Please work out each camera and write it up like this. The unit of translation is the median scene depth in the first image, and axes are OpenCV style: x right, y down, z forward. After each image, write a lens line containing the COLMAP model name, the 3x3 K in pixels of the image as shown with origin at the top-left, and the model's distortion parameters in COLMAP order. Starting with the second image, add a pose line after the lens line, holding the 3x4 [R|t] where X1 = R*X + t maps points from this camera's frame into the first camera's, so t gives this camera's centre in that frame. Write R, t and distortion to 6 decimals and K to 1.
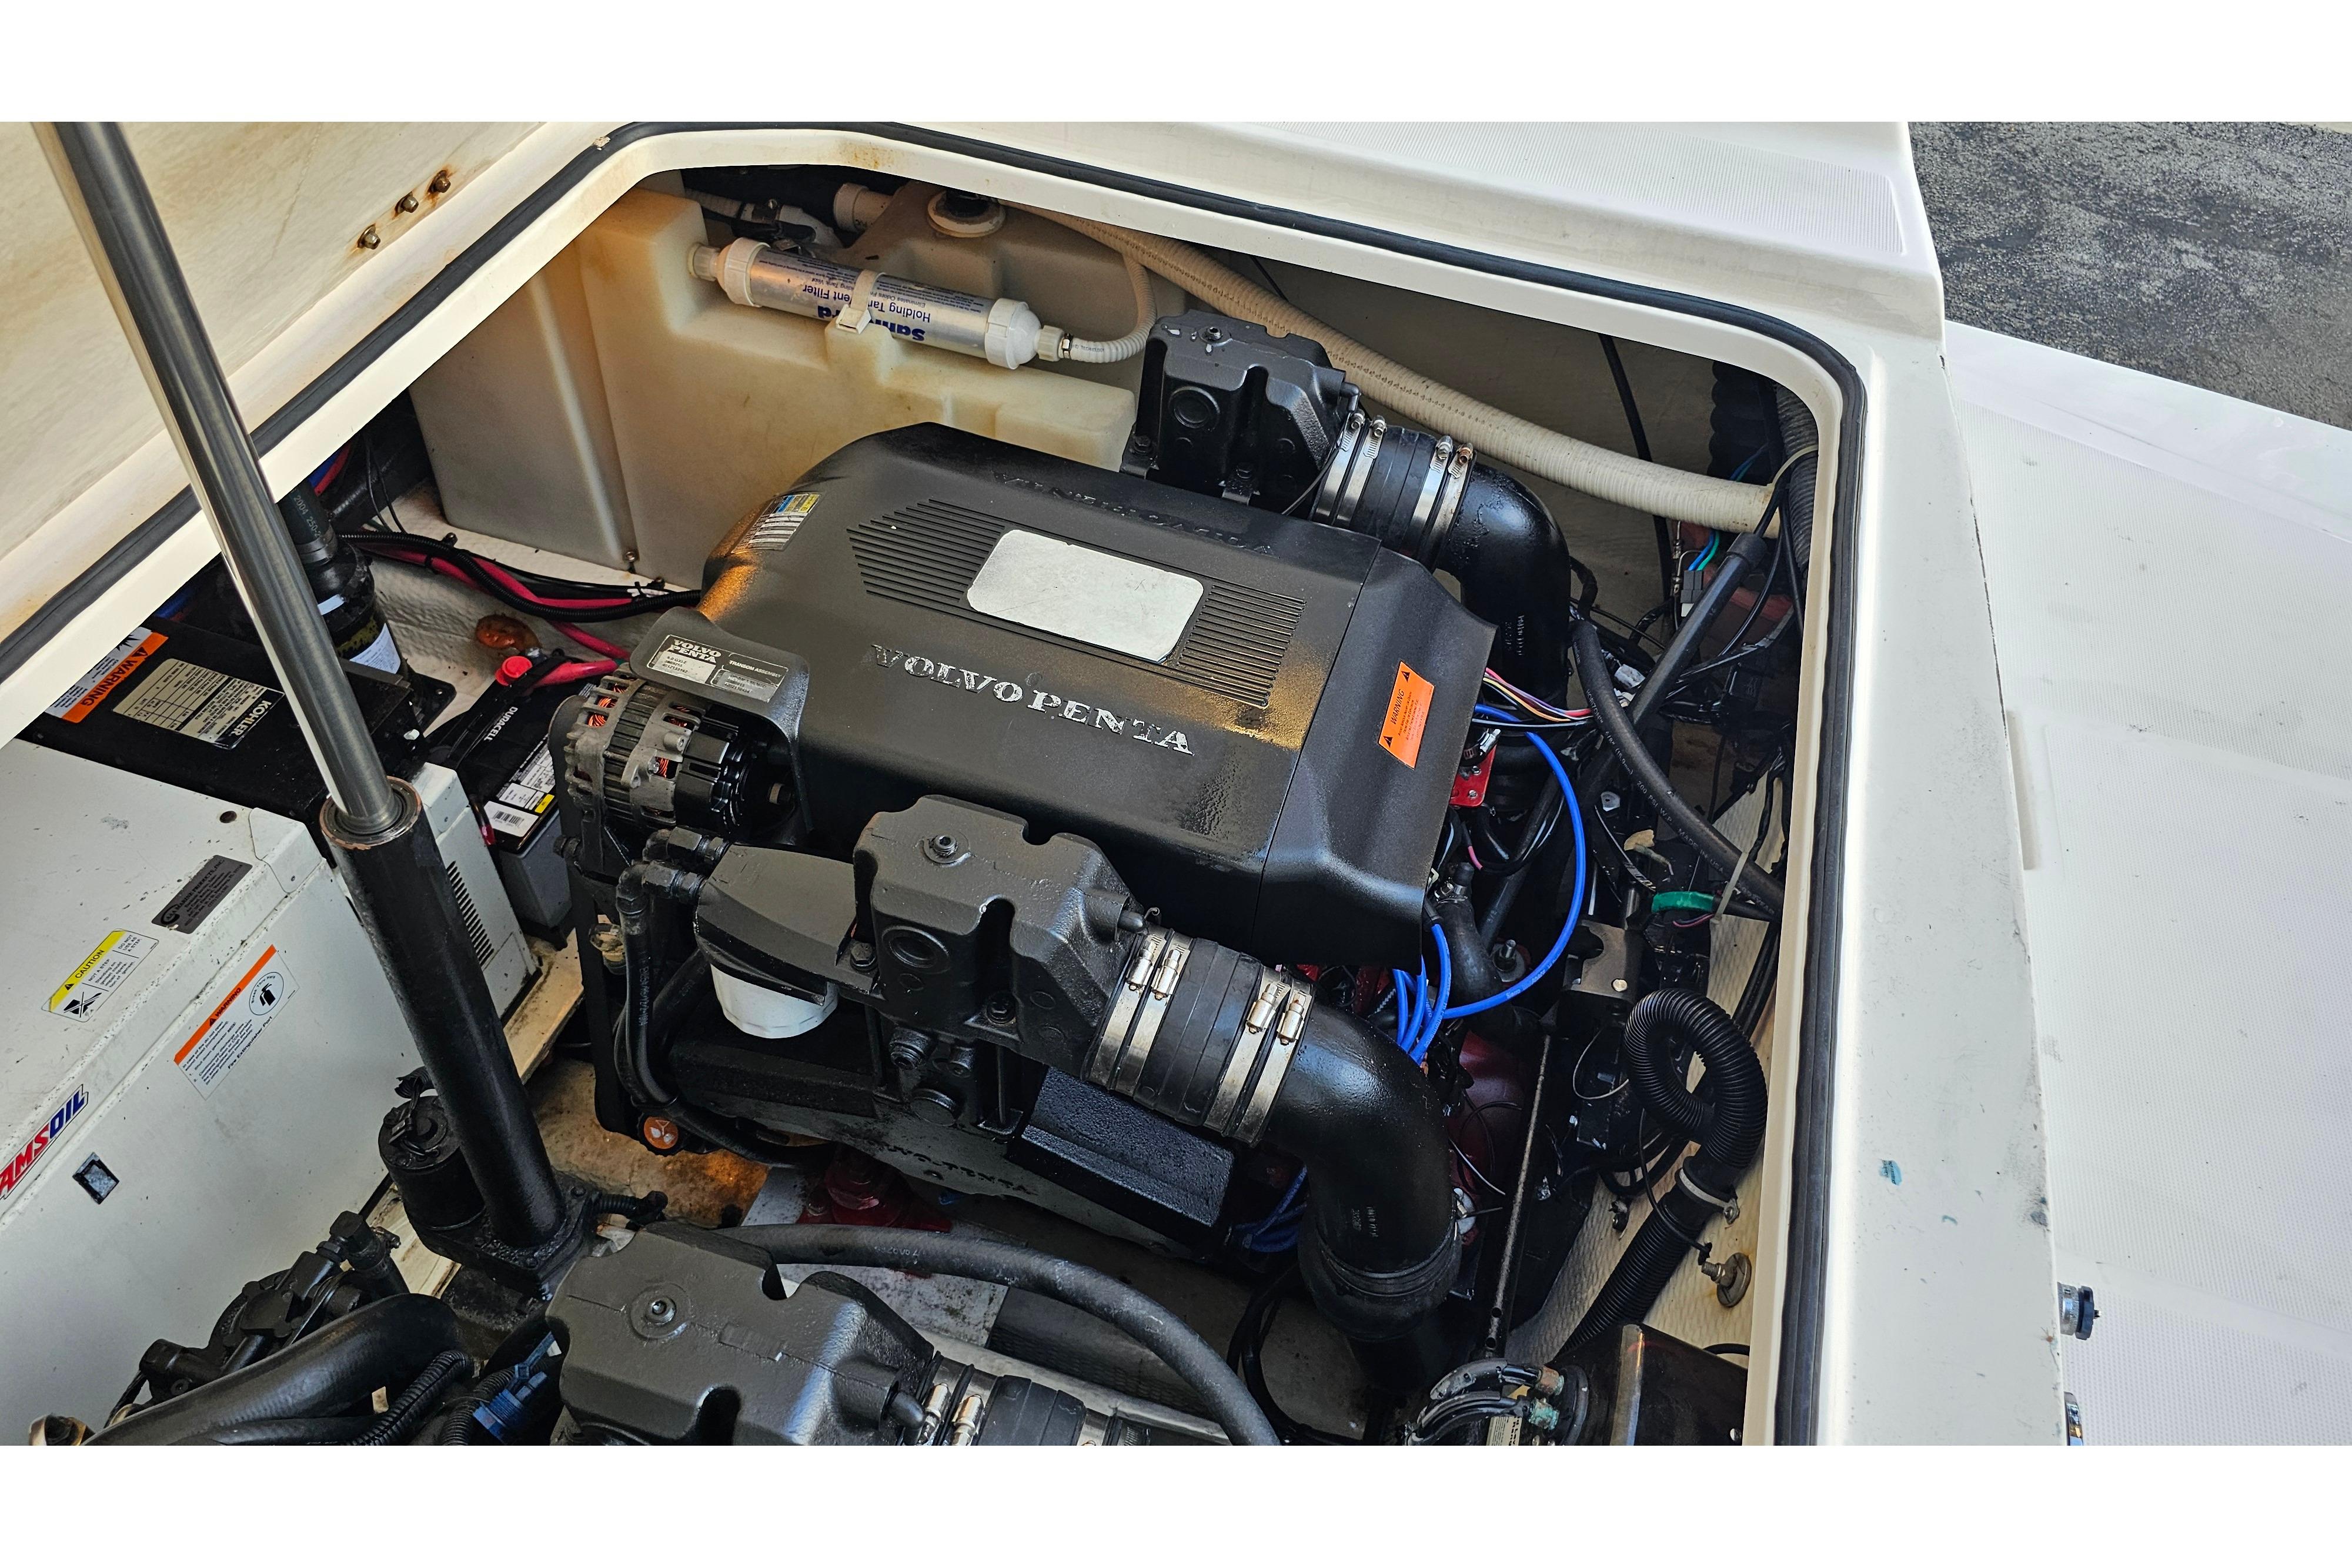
lens RADIAL K [[1575.4, 0, 1206.9], [0, 1575.4, 783.3], [0, 0, 1]] dist [0.063996, -0.077914]
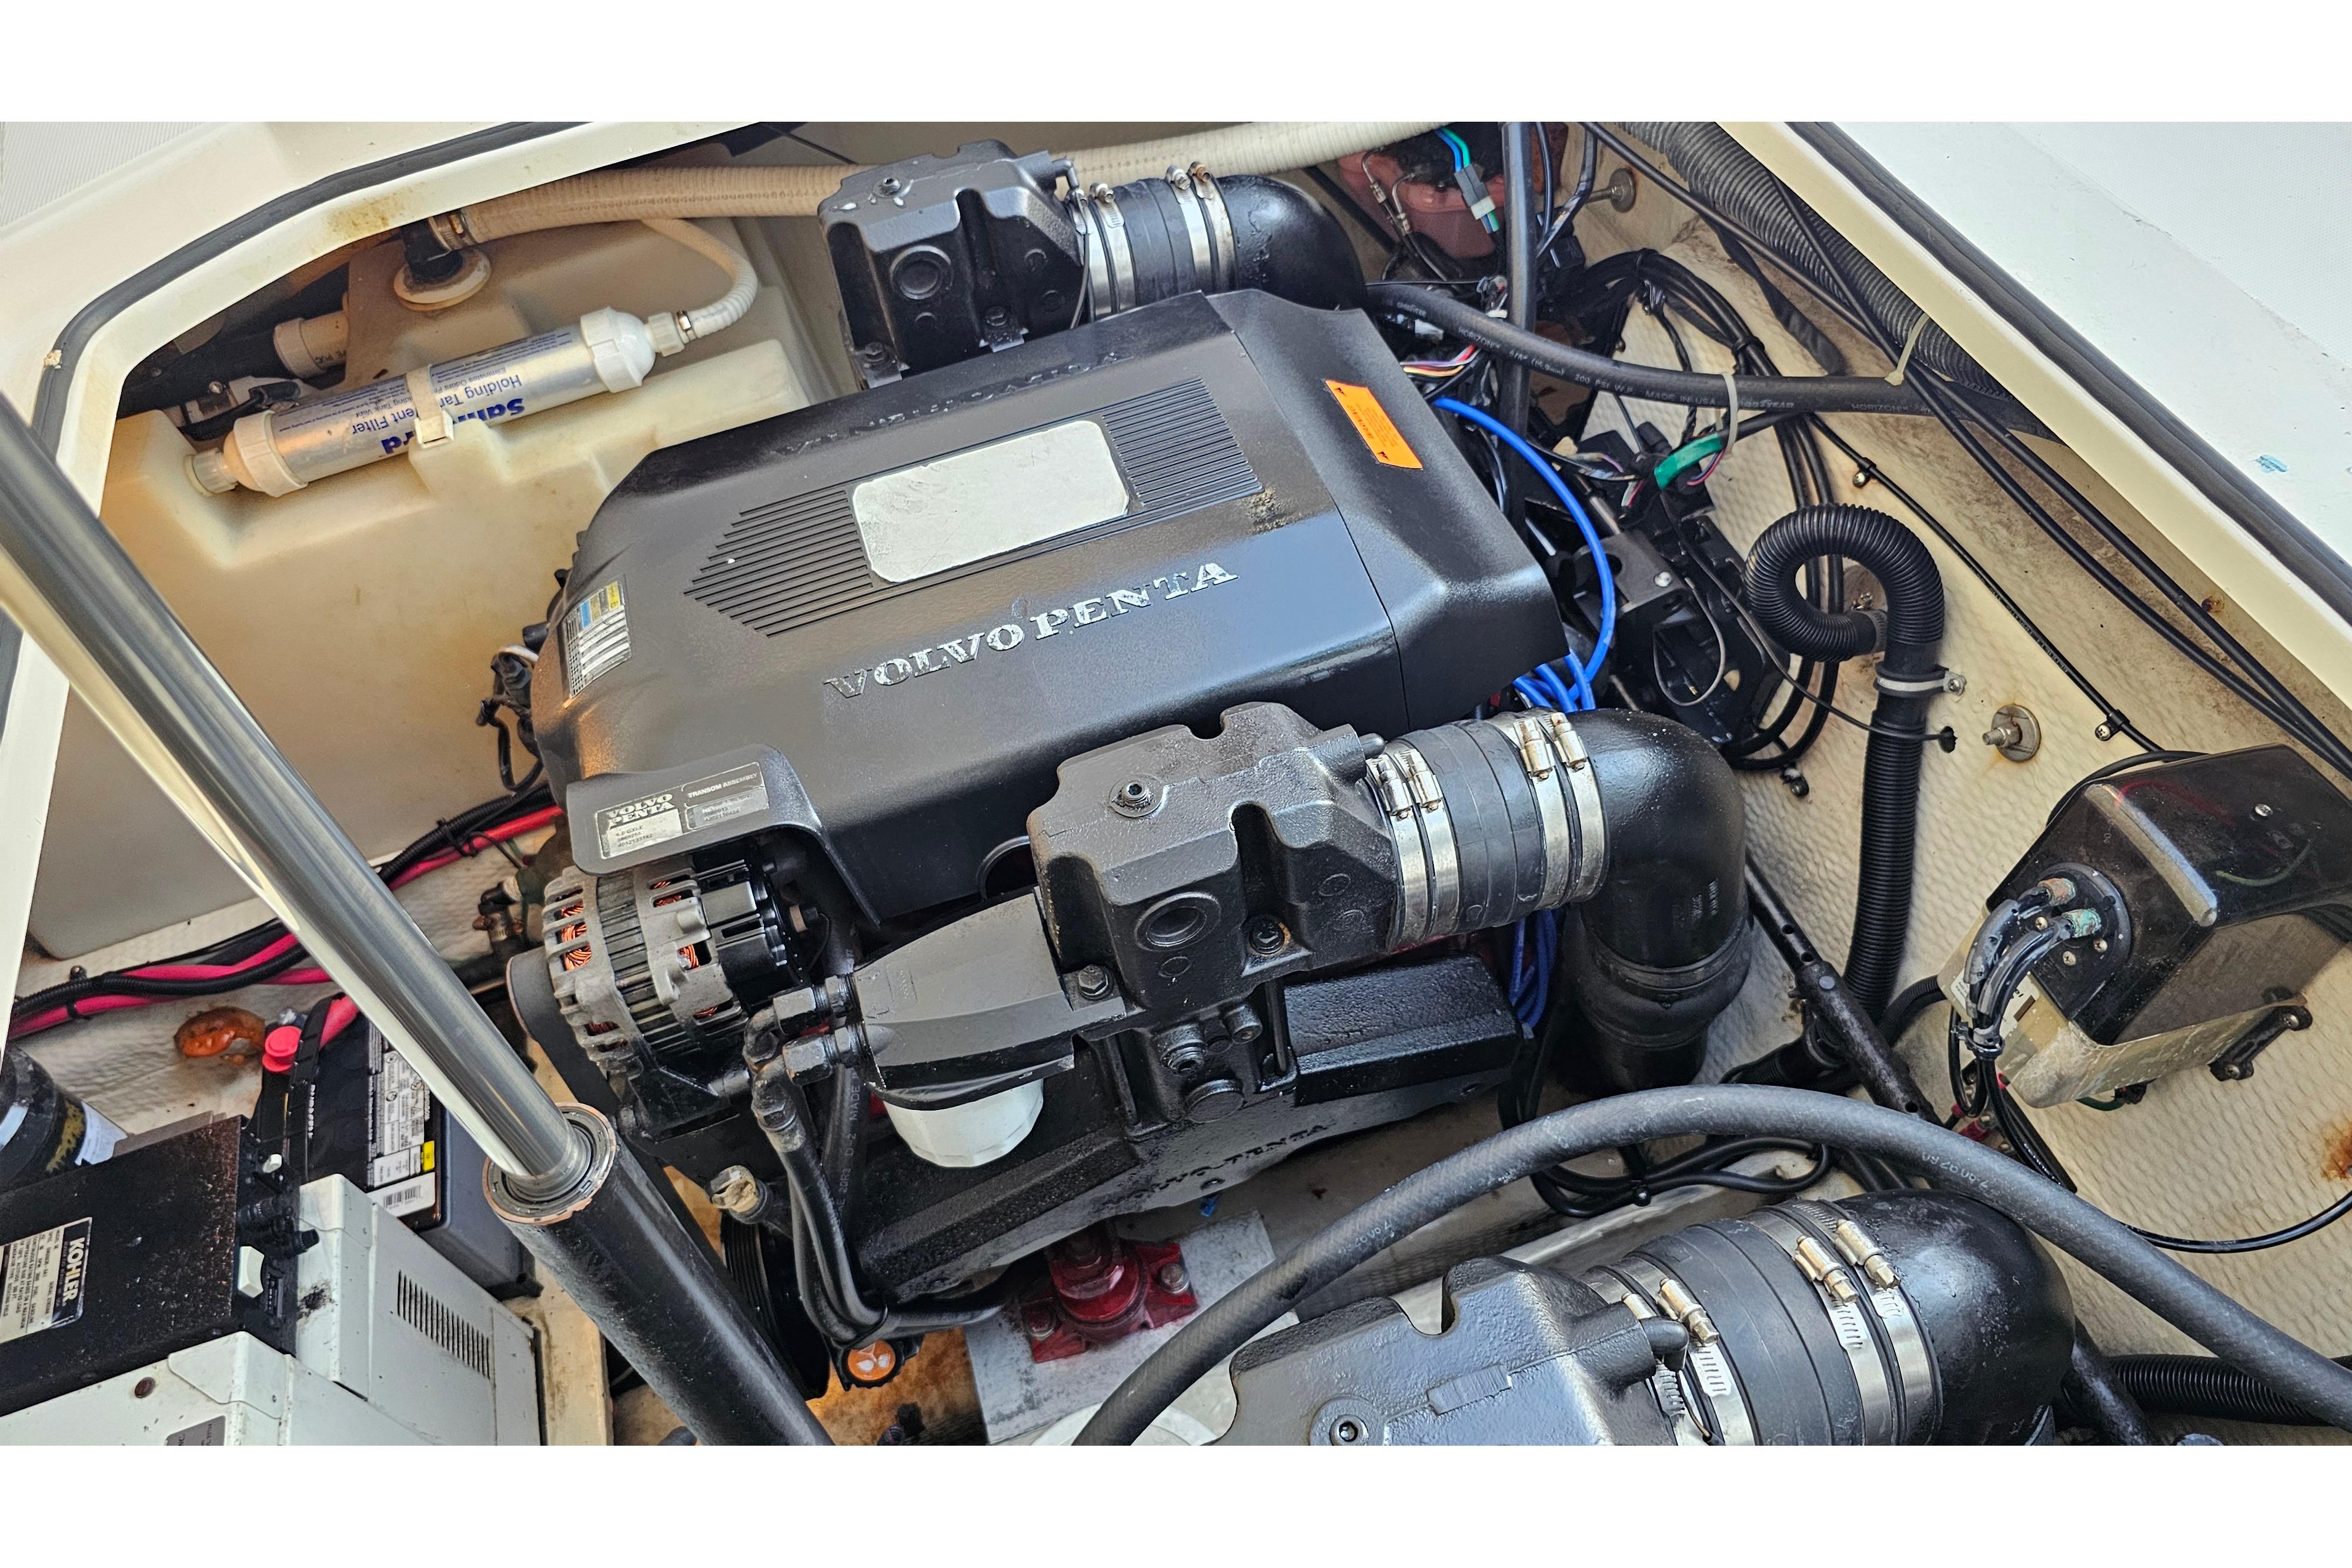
lens RADIAL K [[1594.4, 0, 1185.7], [0, 1594.4, 766.0], [0, 0, 1]] dist [0.042103, -0.046822]
pose [[0.804162, -0.554654, 0.213734, -0.238730], [0.546964, 0.831254, 0.099235, -0.030071], [-0.232708, 0.037104, 0.971839, 0.162900]]
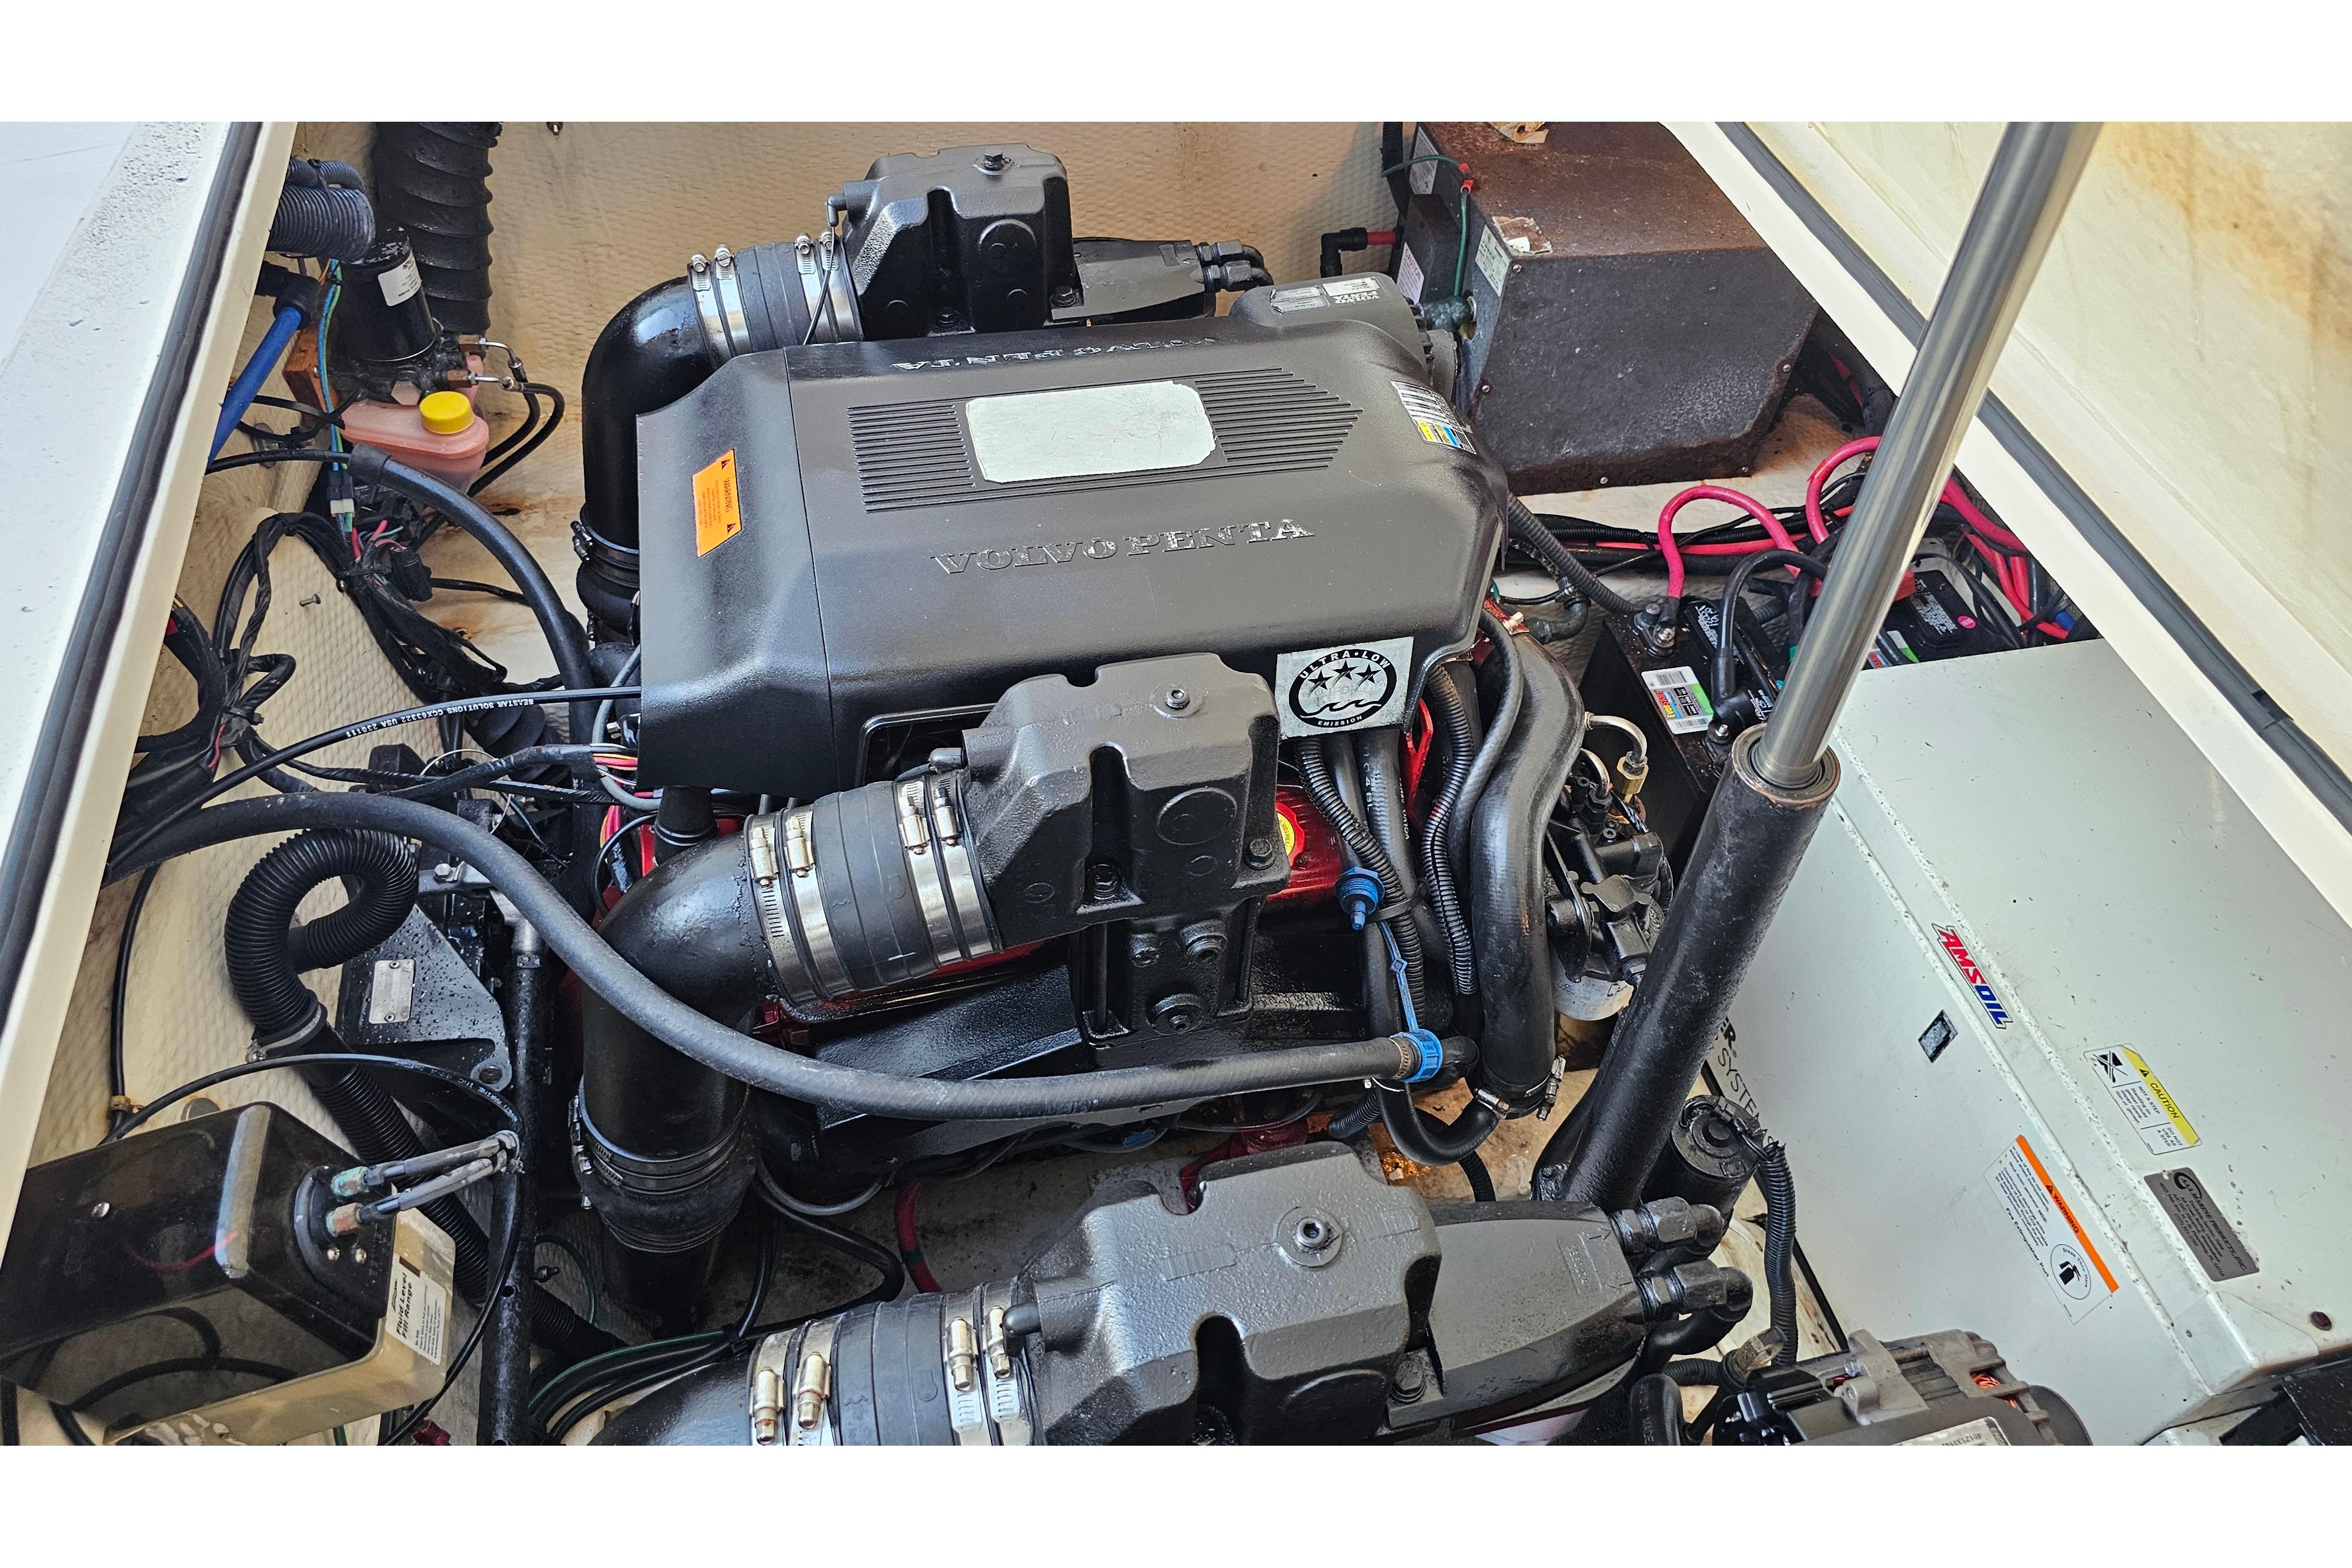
lens RADIAL K [[1594.4, 0, 1185.7], [0, 1594.4, 766.0], [0, 0, 1]] dist [0.042103, -0.046822]
pose [[-0.858660, 0.294930, -0.419189, 0.084832], [-0.451638, -0.048689, 0.890872, -0.419019], [0.242335, 0.954277, 0.175009, 0.522426]]
